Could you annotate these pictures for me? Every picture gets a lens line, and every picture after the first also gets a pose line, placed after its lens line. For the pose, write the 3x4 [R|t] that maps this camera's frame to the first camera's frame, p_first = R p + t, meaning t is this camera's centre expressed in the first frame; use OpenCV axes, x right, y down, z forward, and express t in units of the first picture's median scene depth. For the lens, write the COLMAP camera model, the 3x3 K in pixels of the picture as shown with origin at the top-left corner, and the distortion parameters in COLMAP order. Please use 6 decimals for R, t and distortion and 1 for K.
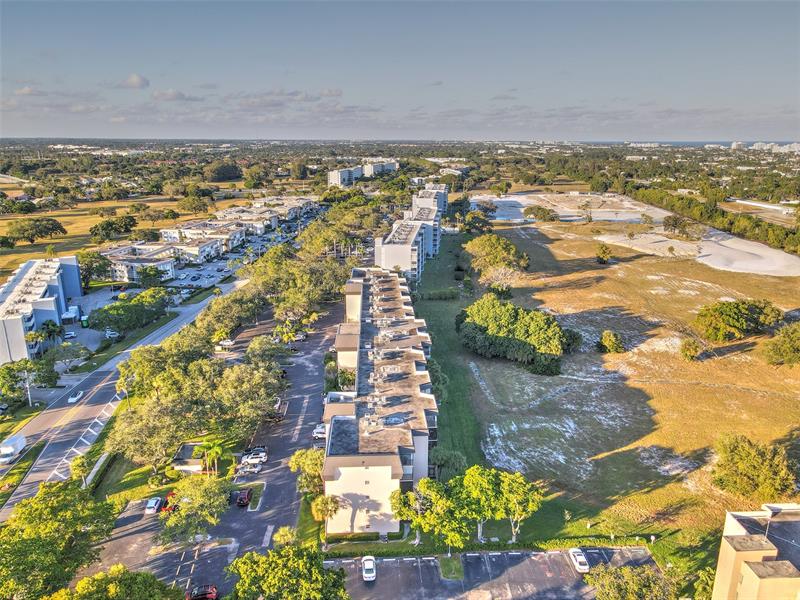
lens RADIAL K [[571.1, 0, 403.0], [0, 571.1, 300.6], [0, 0, 1]] dist [0.023182, 0.004057]
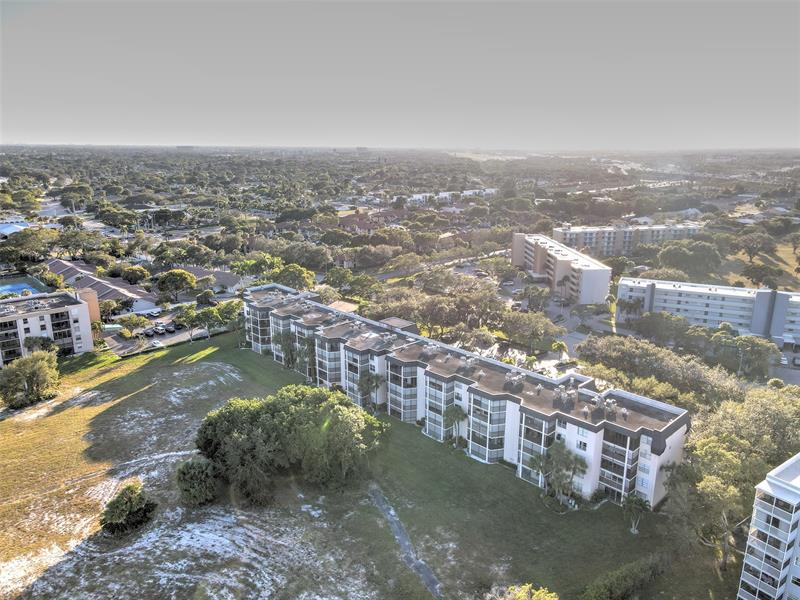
lens RADIAL K [[580.3, 0, 400.0], [0, 580.3, 300.0], [0, 0, 1]] dist [0.018329, -0.001596]
pose [[-0.754830, 0.168042, -0.634030, 0.048345], [-0.178056, 0.877834, 0.444639, -0.039199], [0.631291, 0.448519, -0.632694, 0.142807]]
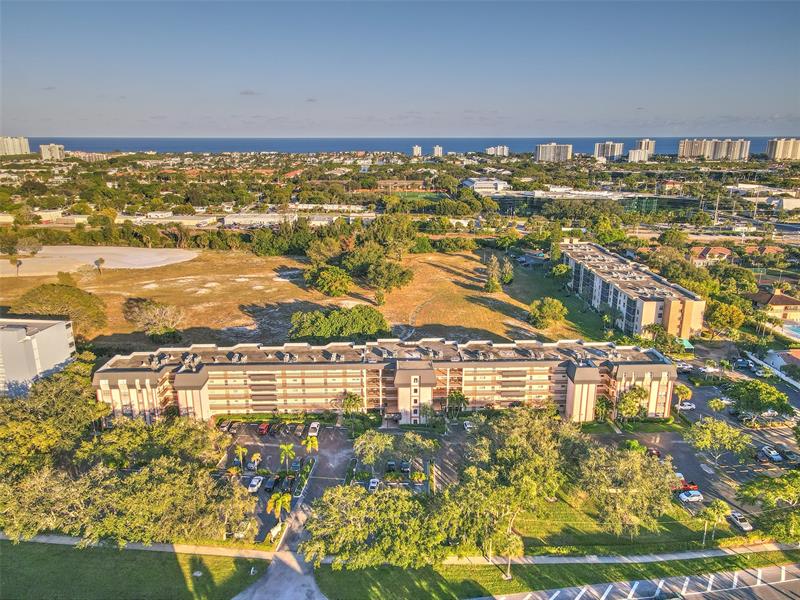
lens RADIAL K [[571.1, 0, 403.0], [0, 571.1, 300.6], [0, 0, 1]] dist [0.023182, 0.004057]
pose [[0.003937, -0.278787, 0.960345, -0.082732], [0.268478, 0.925388, 0.267539, -0.025933], [-0.963278, 0.256778, 0.078491, 0.079616]]
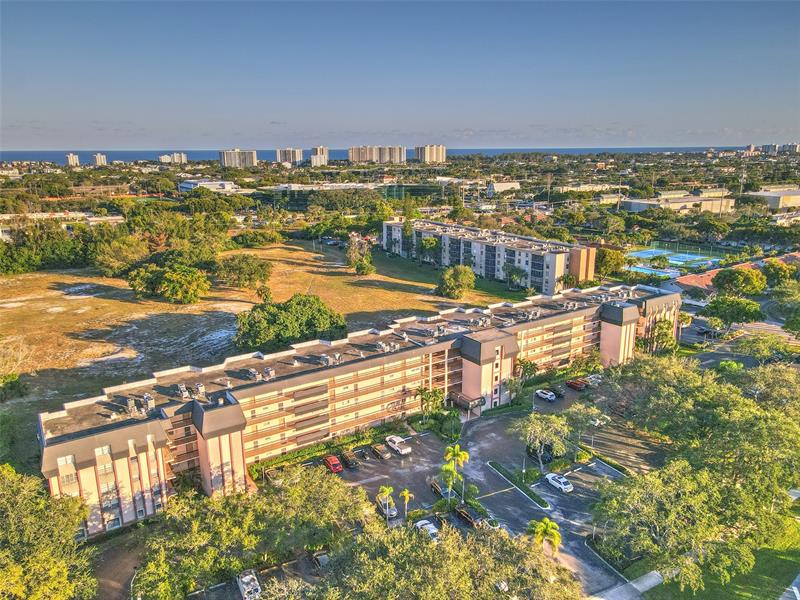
lens RADIAL K [[580.3, 0, 400.0], [0, 580.3, 300.0], [0, 0, 1]] dist [0.018329, -0.001596]
pose [[-0.524174, -0.216328, 0.823677, -0.056539], [0.233381, 0.893681, 0.383233, -0.026929], [-0.819009, 0.393111, -0.417957, 0.121039]]
